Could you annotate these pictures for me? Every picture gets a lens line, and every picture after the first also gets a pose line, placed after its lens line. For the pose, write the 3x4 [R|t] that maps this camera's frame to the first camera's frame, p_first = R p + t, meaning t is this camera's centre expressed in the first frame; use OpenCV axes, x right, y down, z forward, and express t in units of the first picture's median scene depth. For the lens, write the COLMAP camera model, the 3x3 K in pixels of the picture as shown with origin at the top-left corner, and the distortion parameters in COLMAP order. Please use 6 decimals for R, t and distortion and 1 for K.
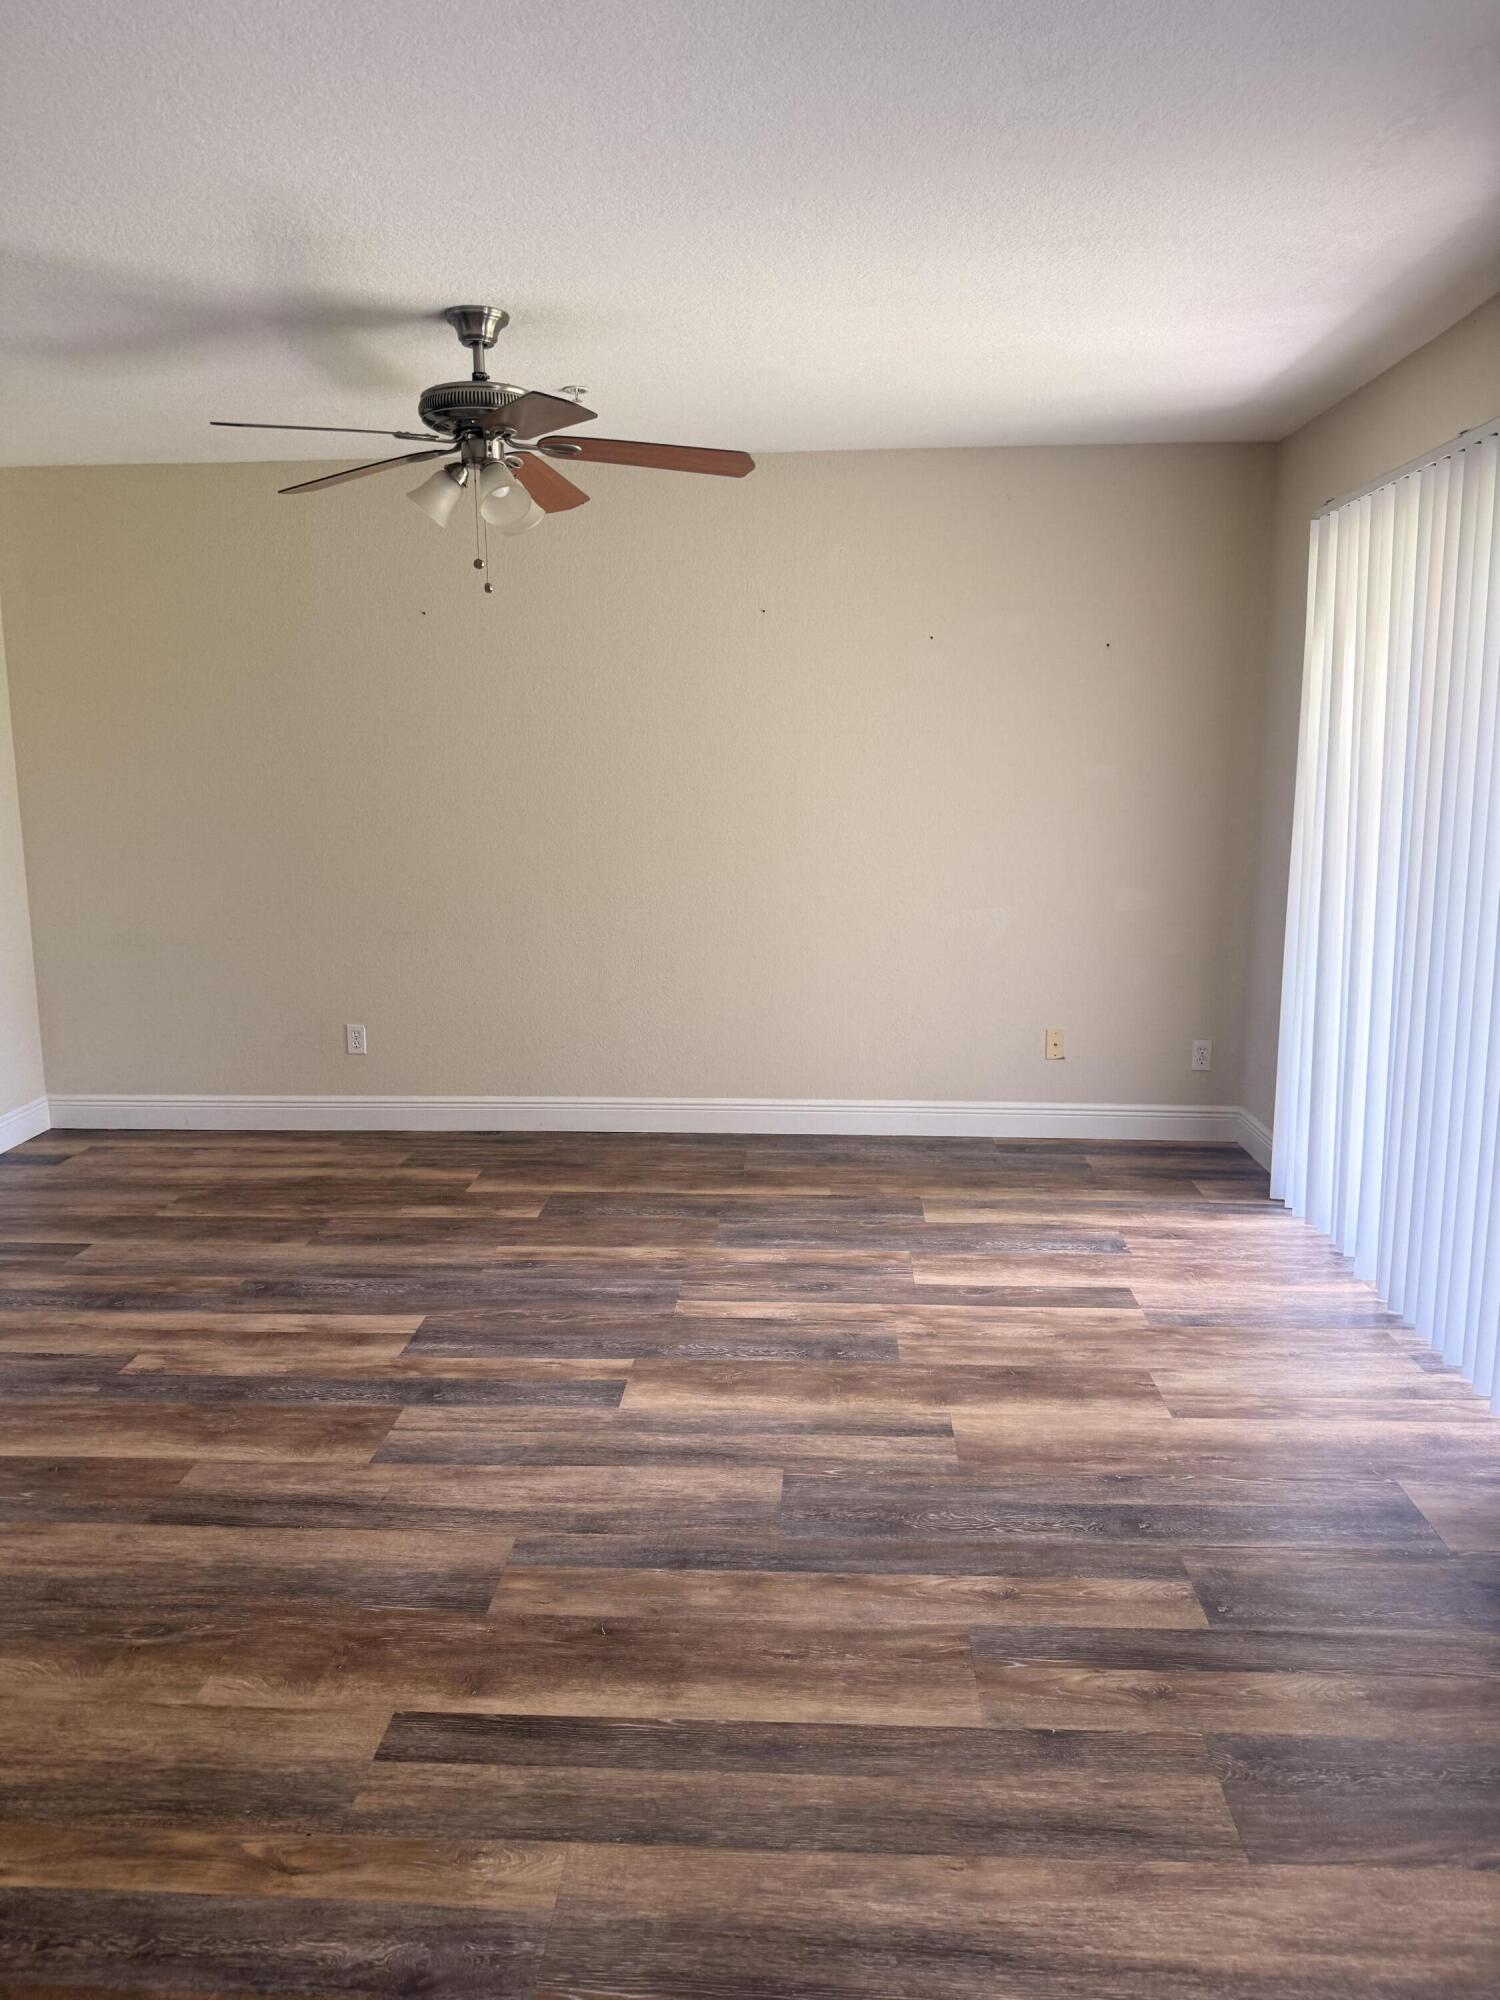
lens RADIAL K [[1418.5, 0, 751.5], [0, 1418.5, 998.7], [0, 0, 1]] dist [0.003098, -0.006815]
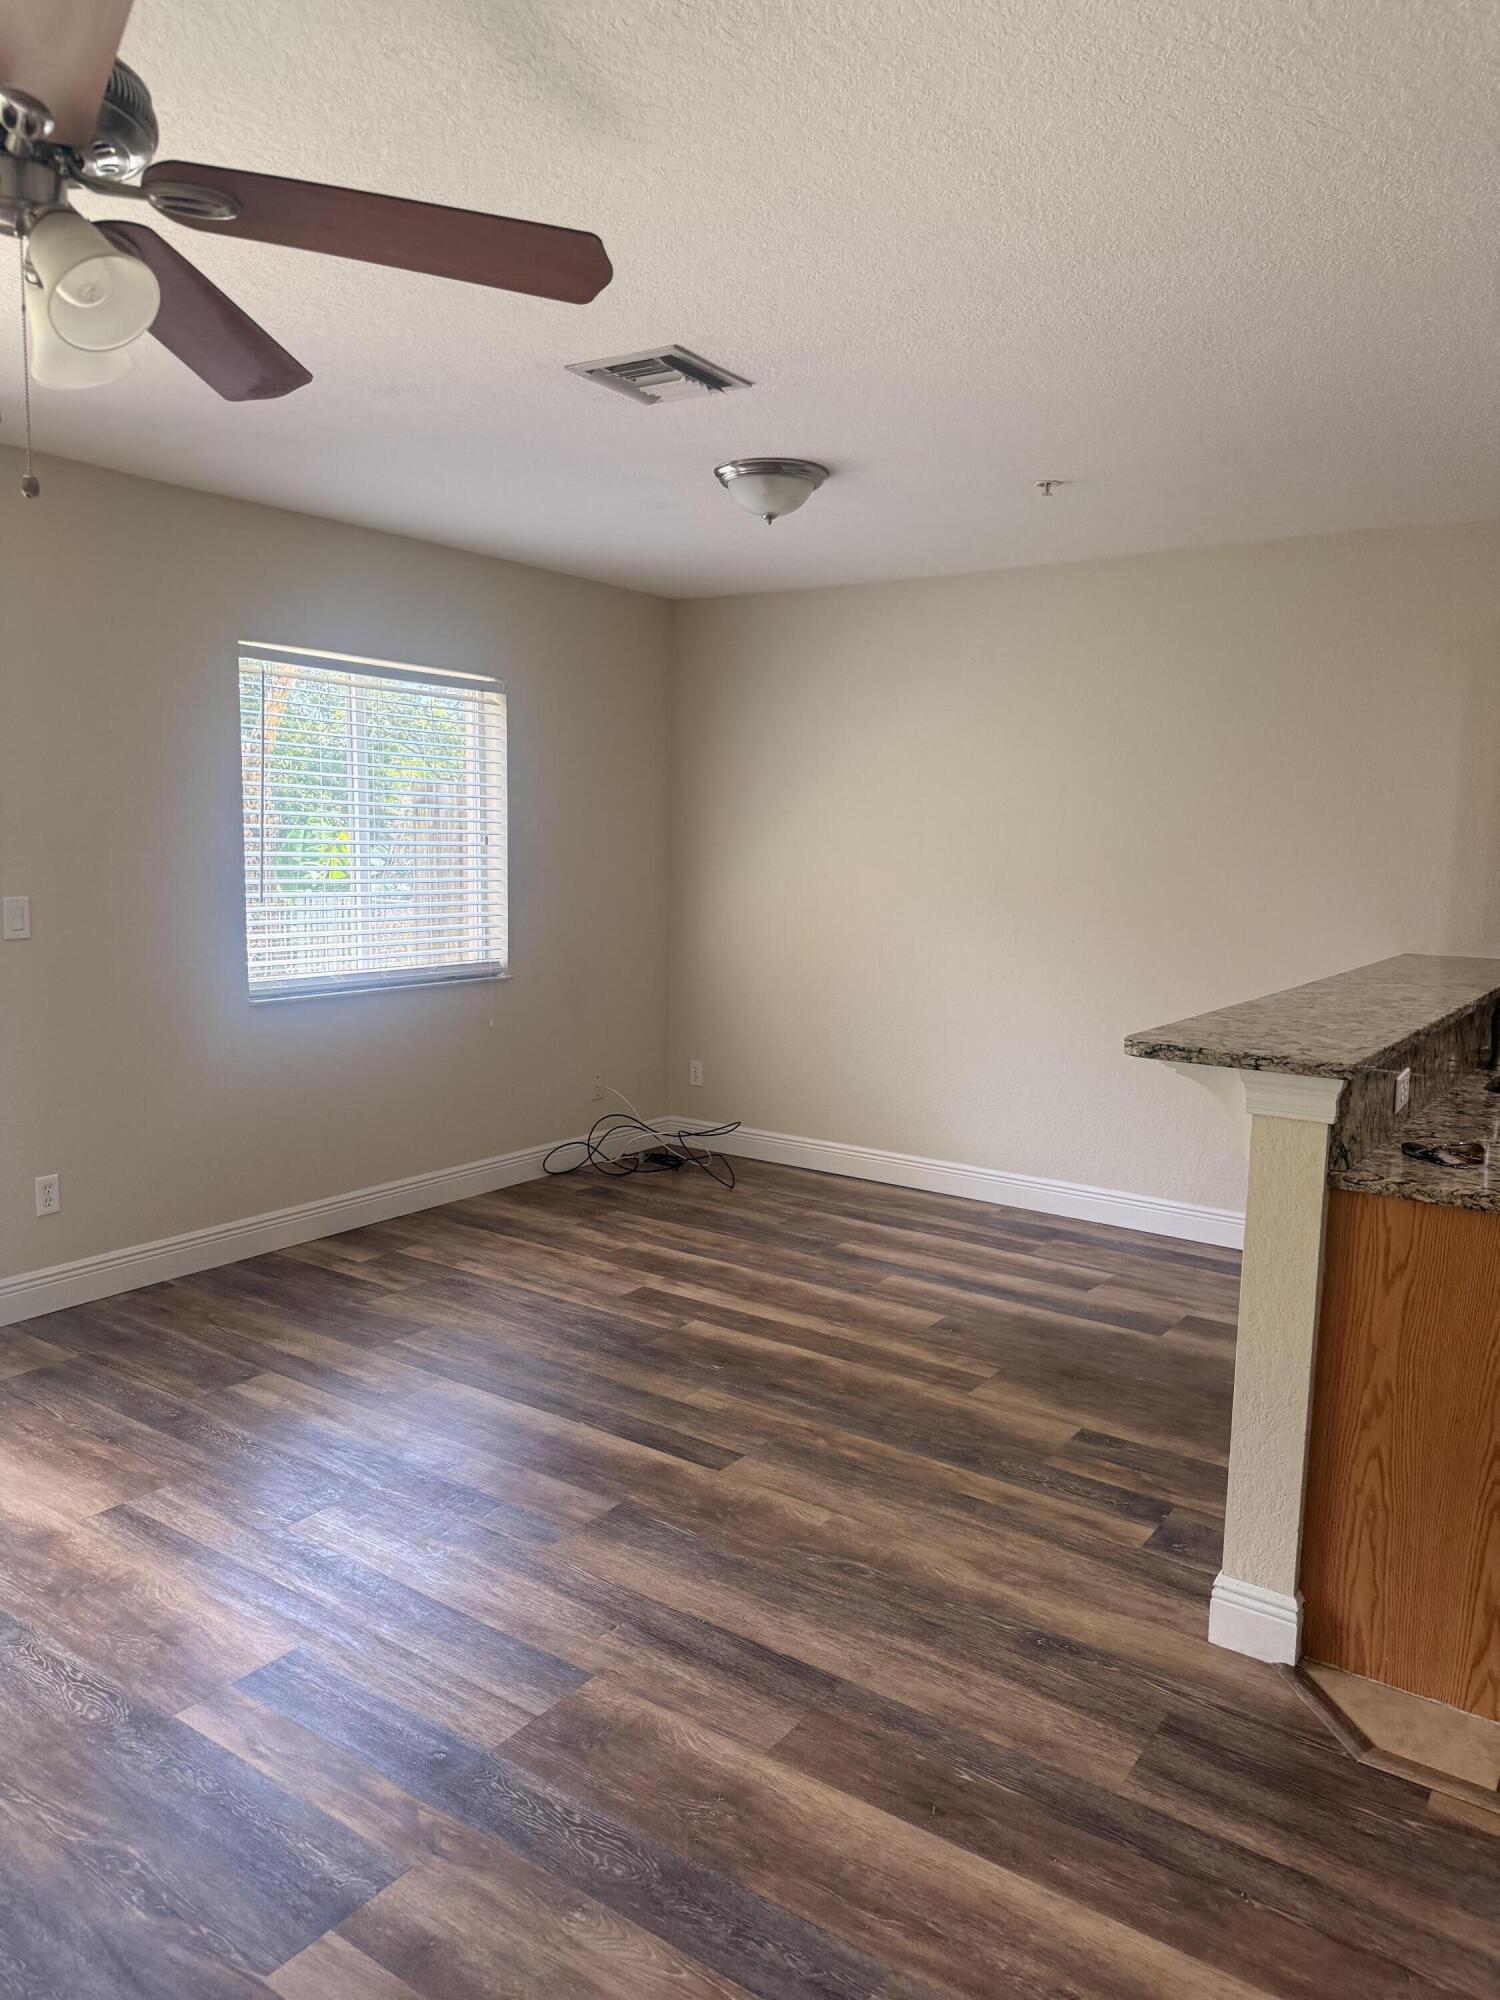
lens RADIAL K [[1418.5, 0, 749.1], [0, 1418.5, 1002.1], [0, 0, 1]] dist [0.003098, -0.006815]
pose [[-0.850291, -0.072217, 0.521334, -0.833218], [0.080319, 0.961134, 0.264140, -0.302017], [-0.520148, 0.266469, -0.811444, 1.678676]]
